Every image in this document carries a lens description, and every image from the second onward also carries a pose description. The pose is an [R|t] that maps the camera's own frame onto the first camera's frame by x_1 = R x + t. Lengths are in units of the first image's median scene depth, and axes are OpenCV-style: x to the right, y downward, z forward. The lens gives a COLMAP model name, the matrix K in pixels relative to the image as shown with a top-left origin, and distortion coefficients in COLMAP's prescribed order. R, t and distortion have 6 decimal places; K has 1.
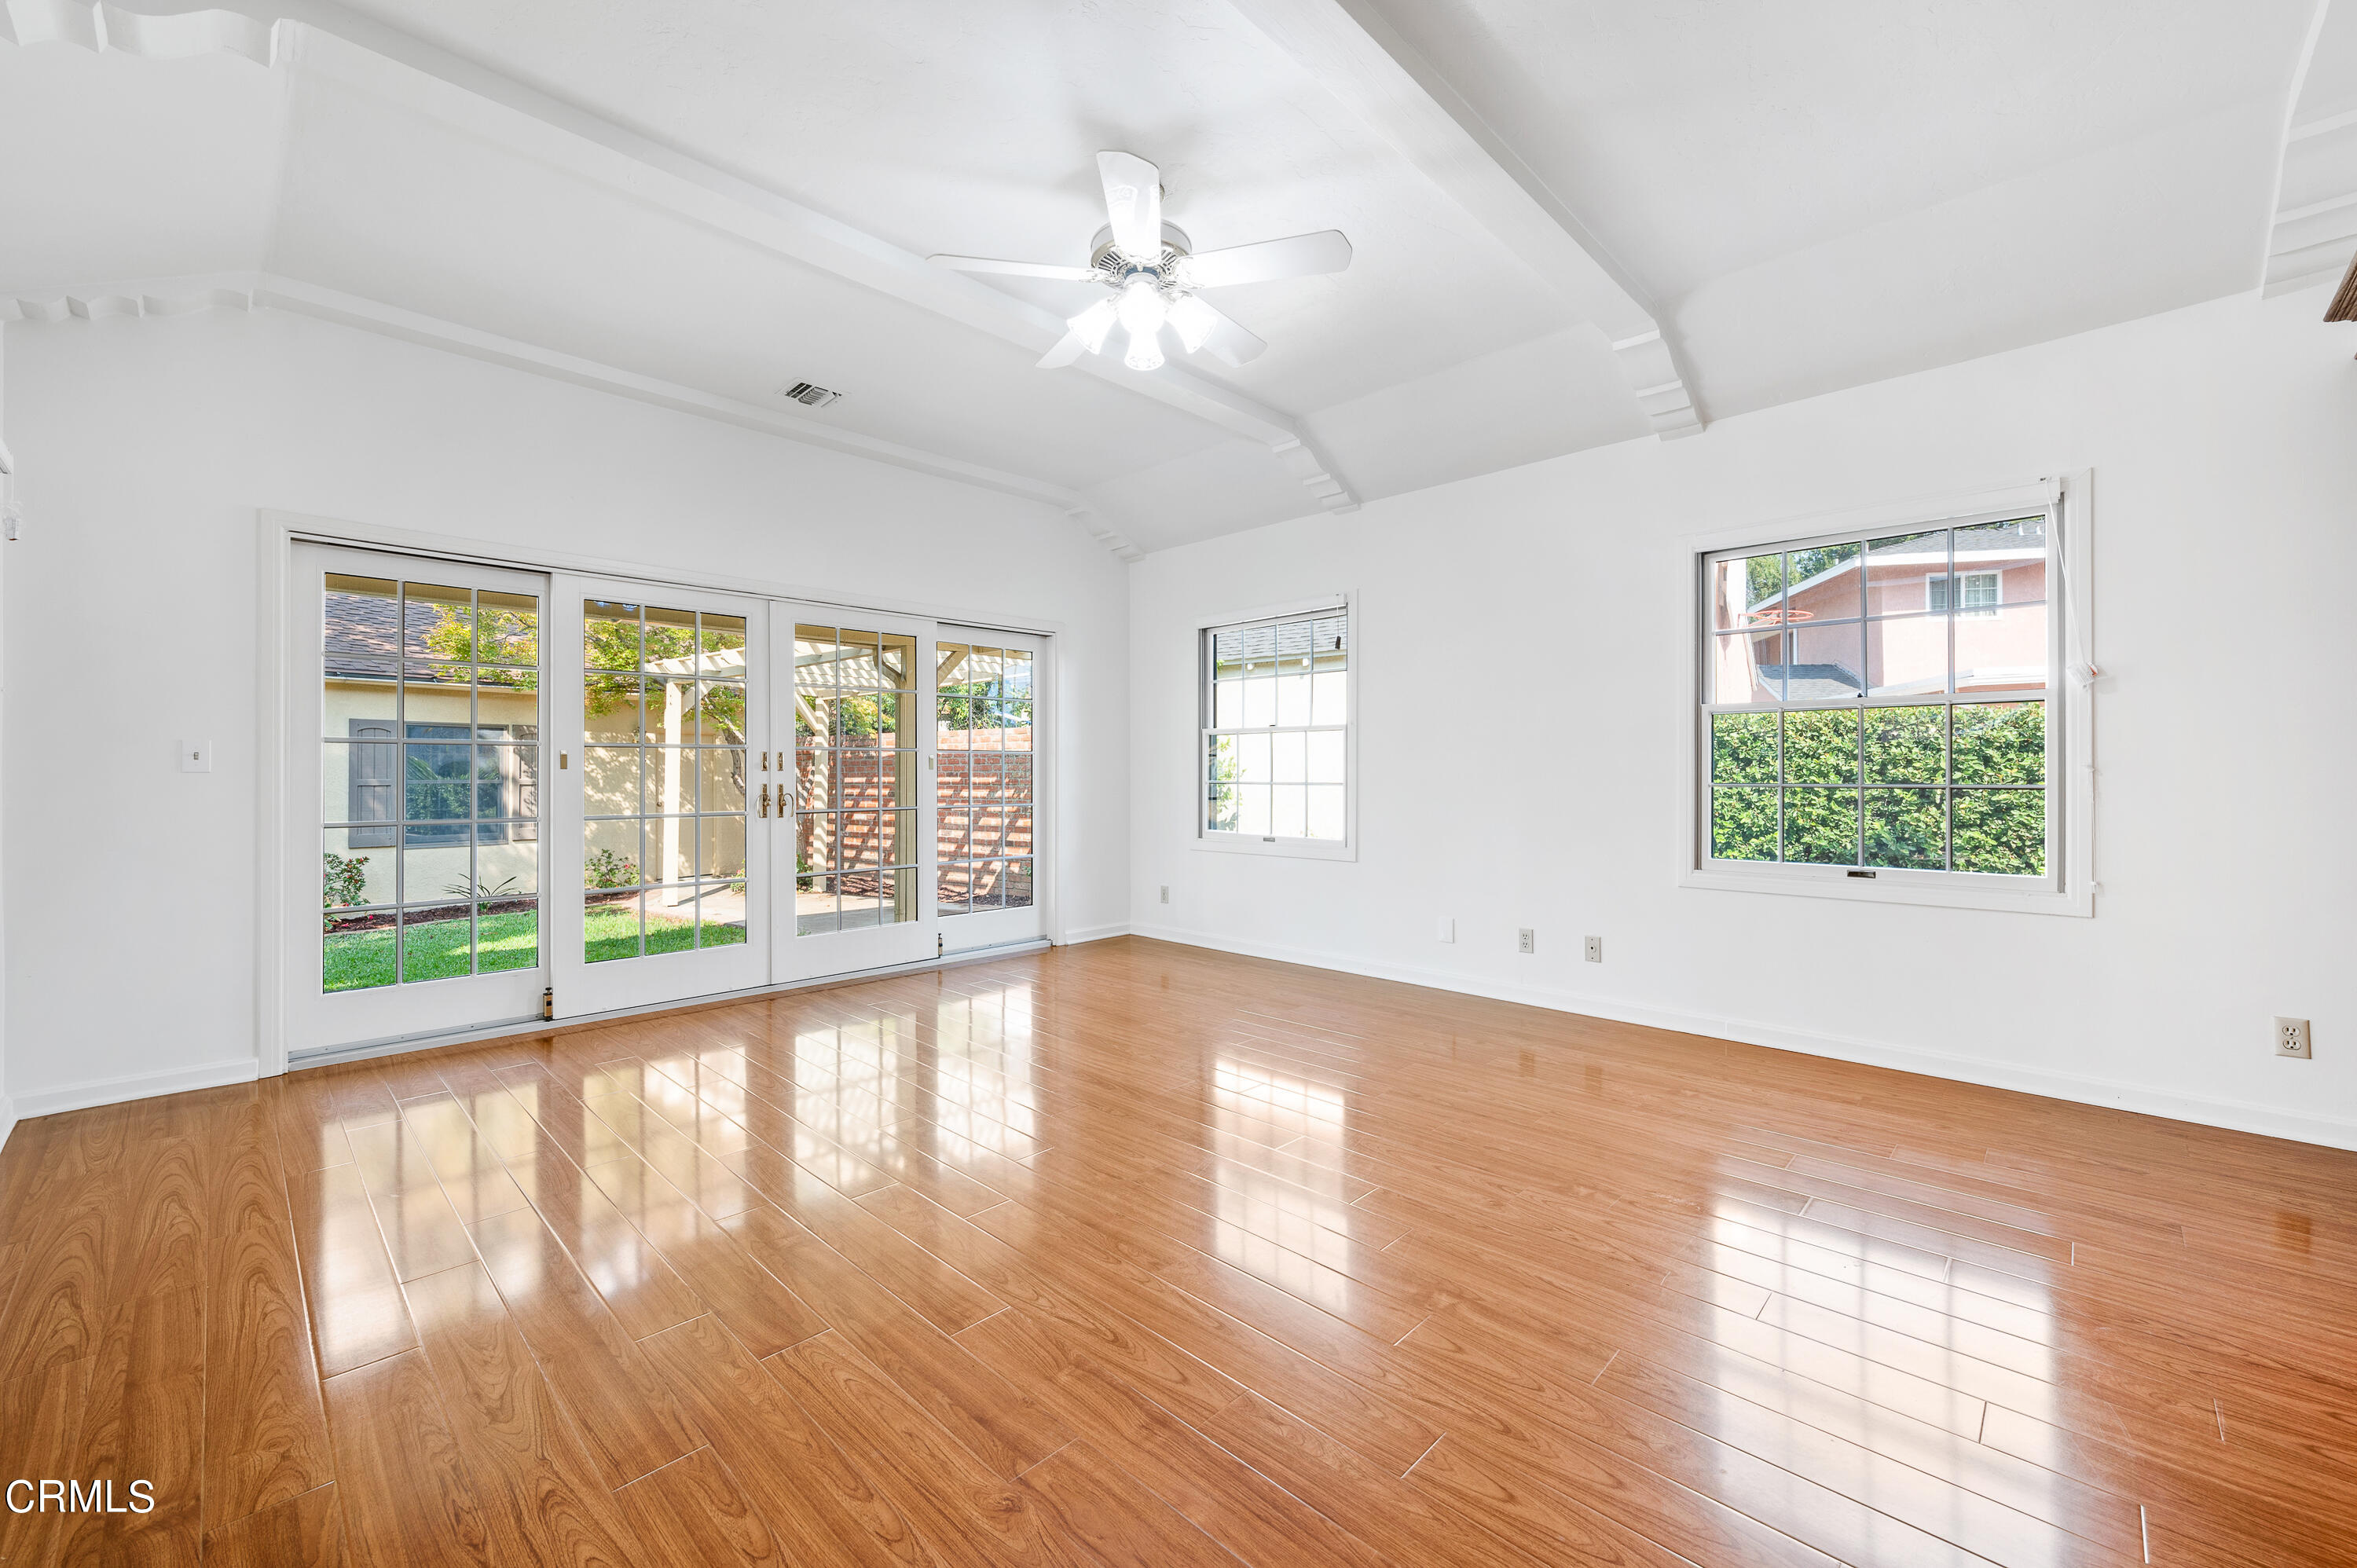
lens RADIAL K [[931.7, 0, 1180.0], [0, 931.7, 768.7], [0, 0, 1]] dist [-0.000316, -0.000514]
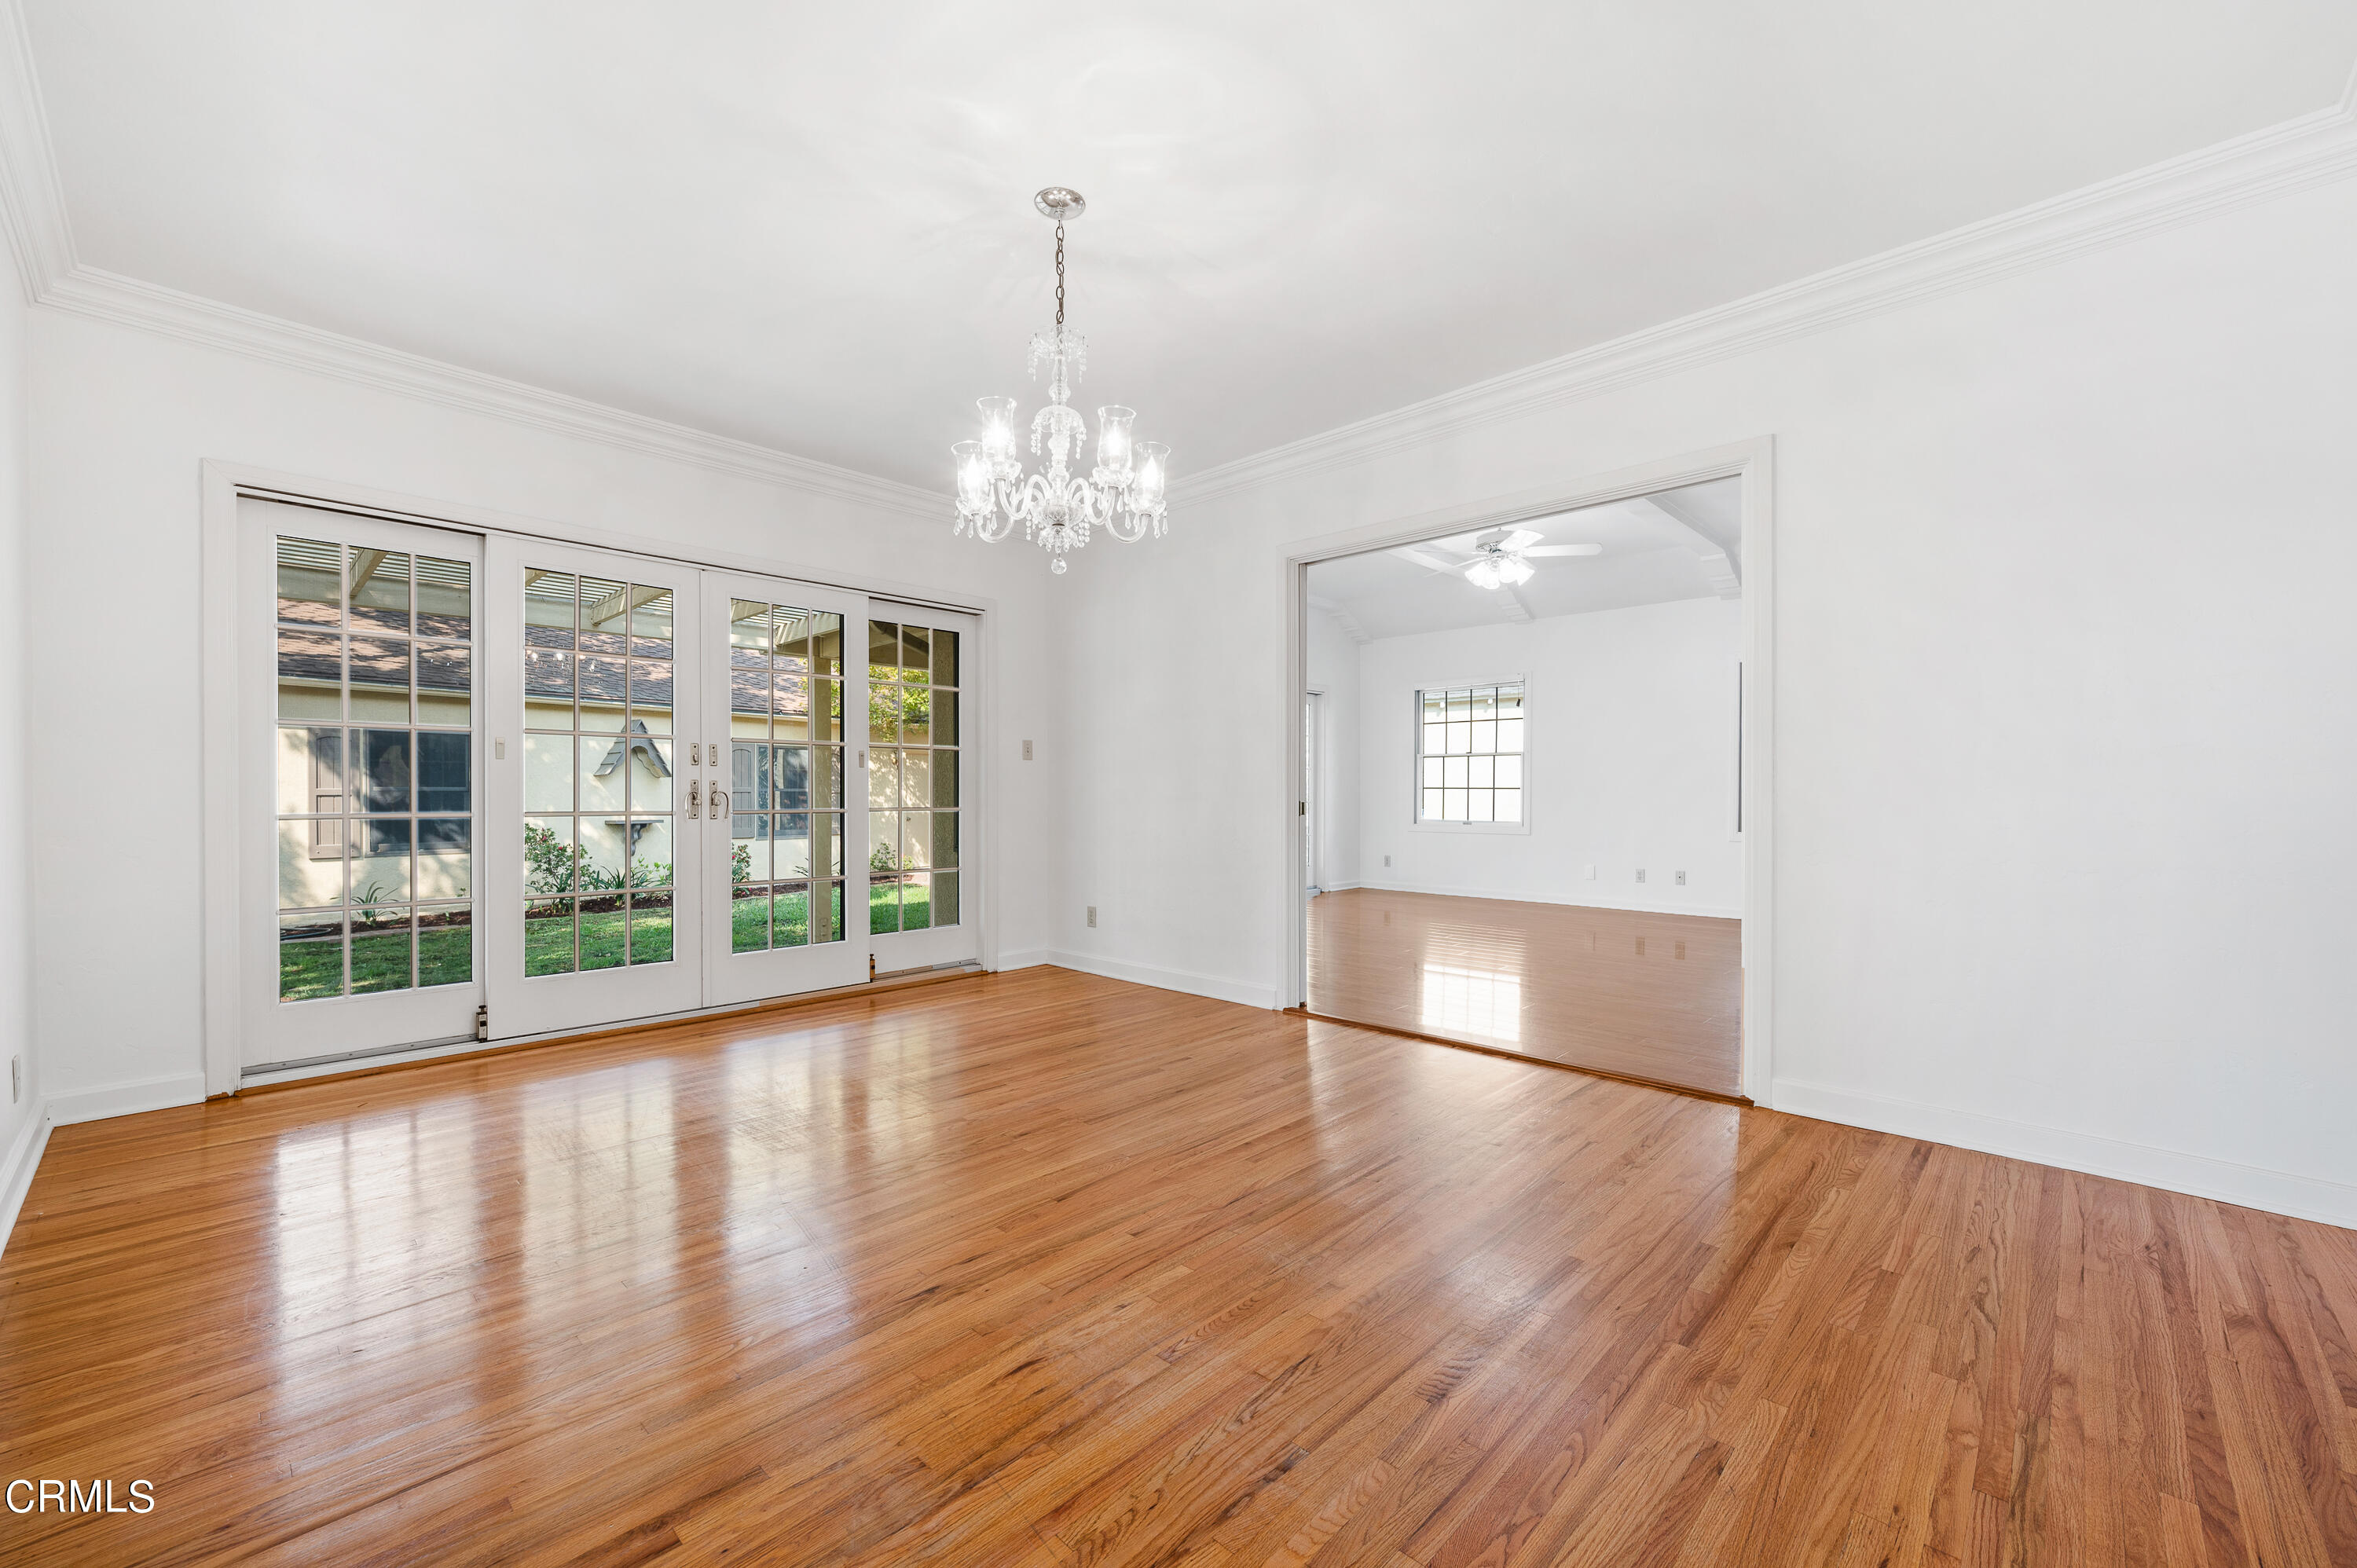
lens RADIAL K [[931.7, 0, 1202.5], [0, 931.7, 790.7], [0, 0, 1]] dist [-0.000316, -0.000514]
pose [[0.997739, 0.002717, 0.067158, -0.263384], [-0.003456, 0.999935, 0.010886, 0.002131], [-0.067124, -0.011093, 0.997683, -0.324145]]
